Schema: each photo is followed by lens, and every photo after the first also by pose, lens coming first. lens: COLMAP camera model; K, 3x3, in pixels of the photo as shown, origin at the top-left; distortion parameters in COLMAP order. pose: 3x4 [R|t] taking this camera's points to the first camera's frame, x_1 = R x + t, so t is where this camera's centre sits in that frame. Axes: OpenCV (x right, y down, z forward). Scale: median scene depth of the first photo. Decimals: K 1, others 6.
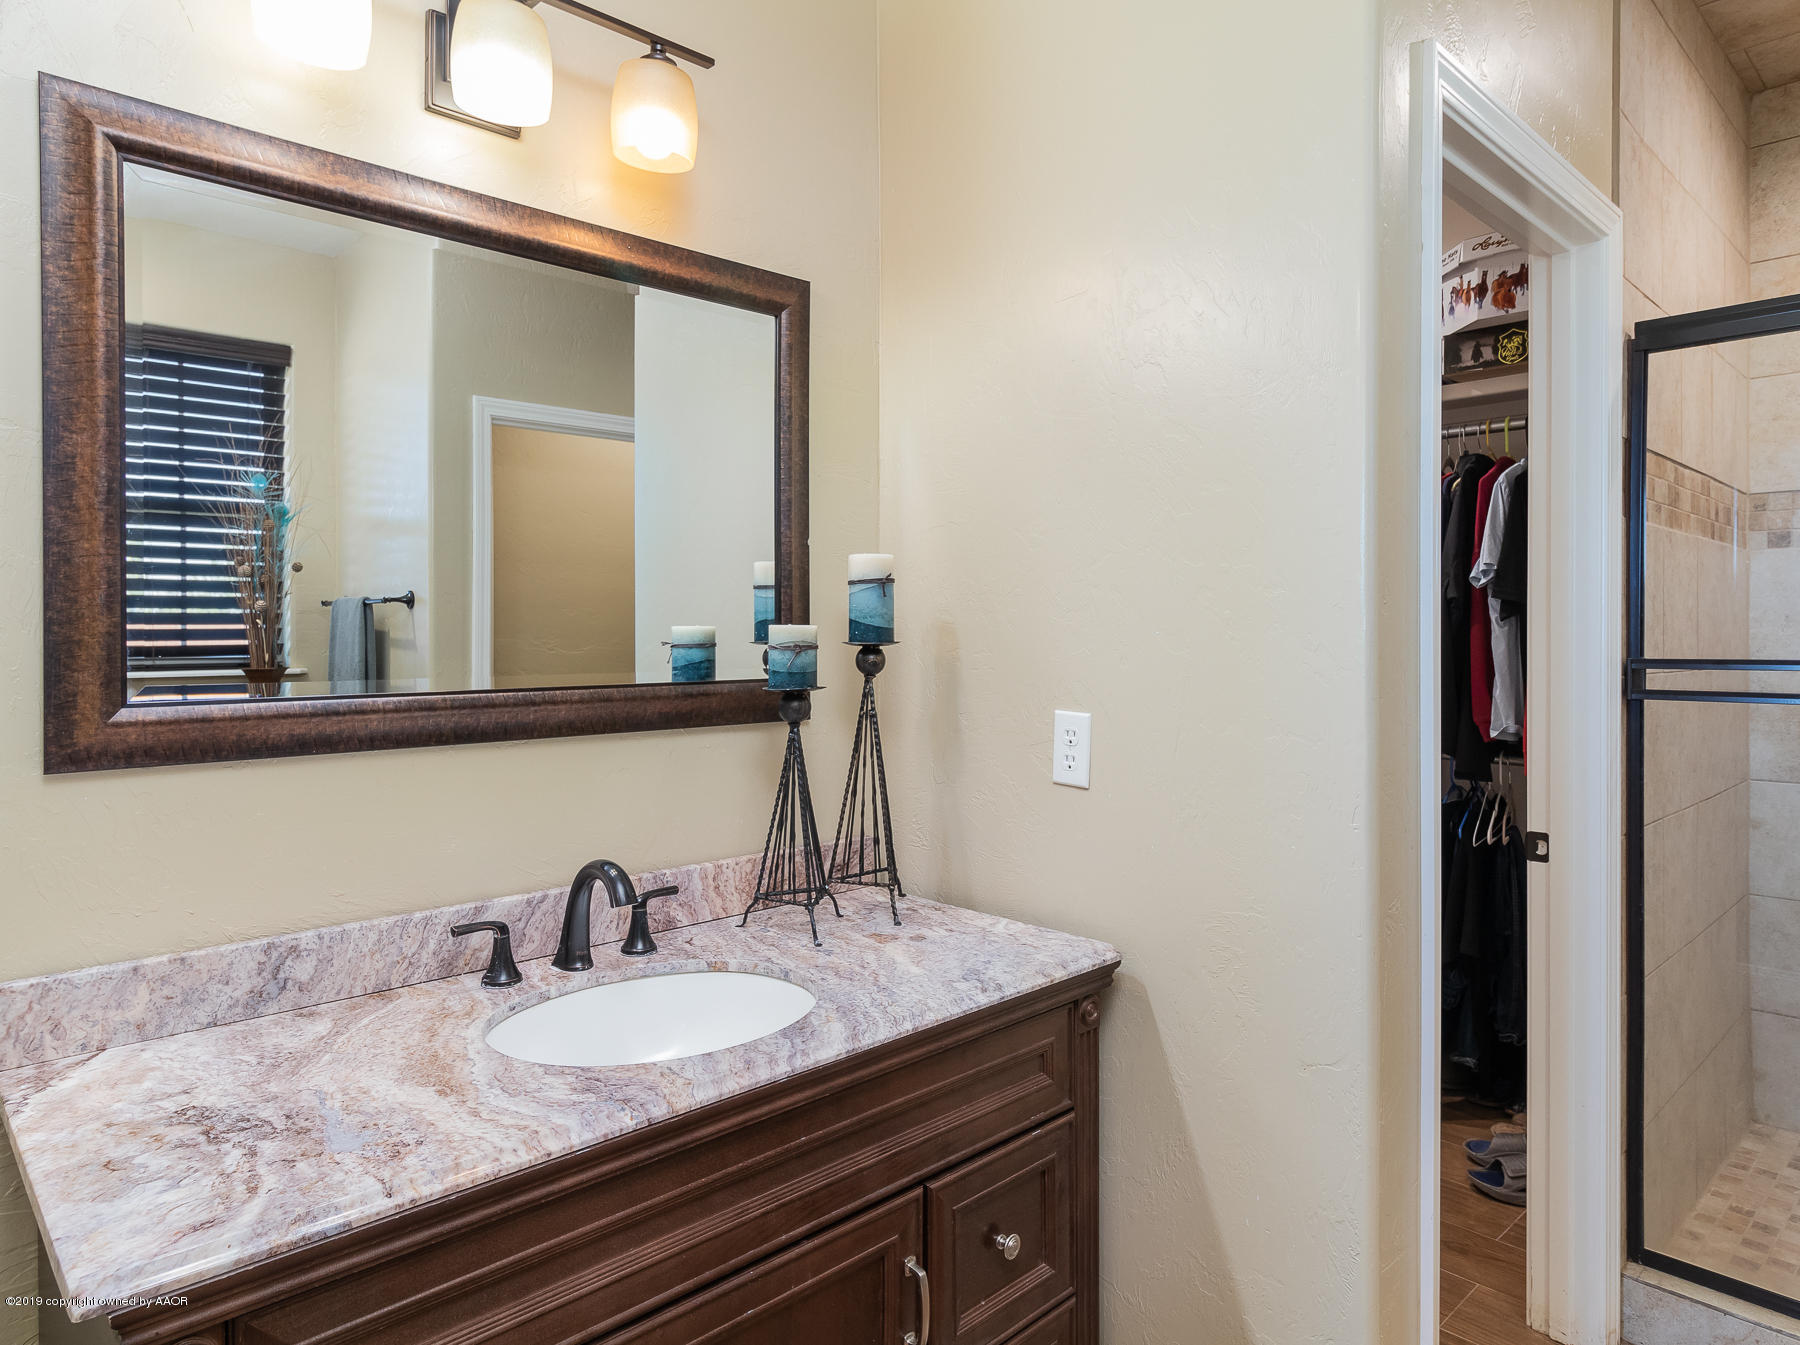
lens RADIAL K [[1112.7, 0, 907.8], [0, 1112.7, 639.8], [0, 0, 1]] dist [0.000106, -0.000082]
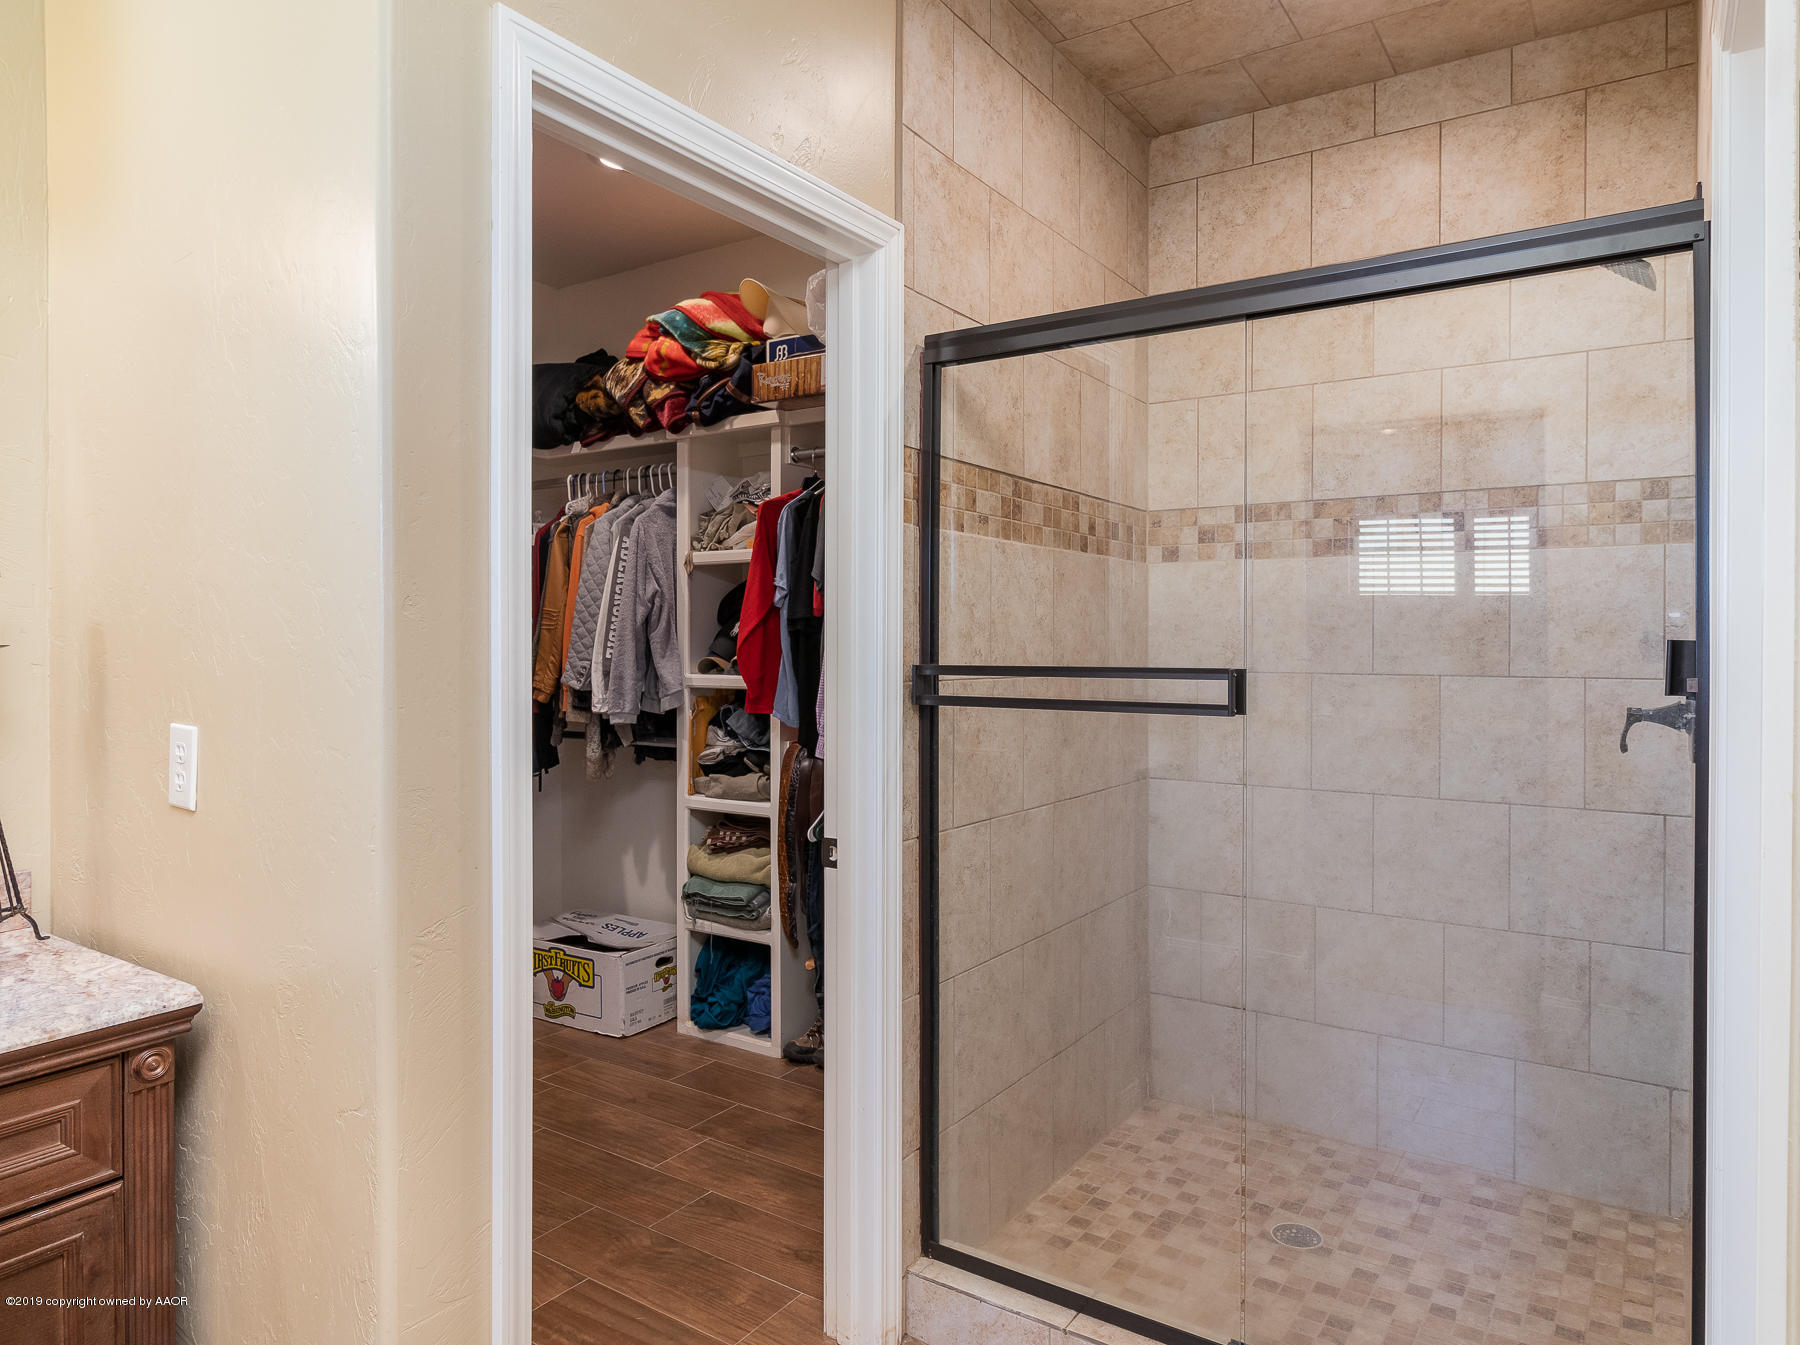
lens RADIAL K [[1112.7, 0, 907.8], [0, 1112.7, 639.8], [0, 0, 1]] dist [0.000106, -0.000082]
pose [[0.976854, 0.005775, 0.213831, 0.414517], [-0.005114, 0.999980, -0.003641, -0.002866], [-0.213848, 0.002463, 0.976864, 0.005147]]
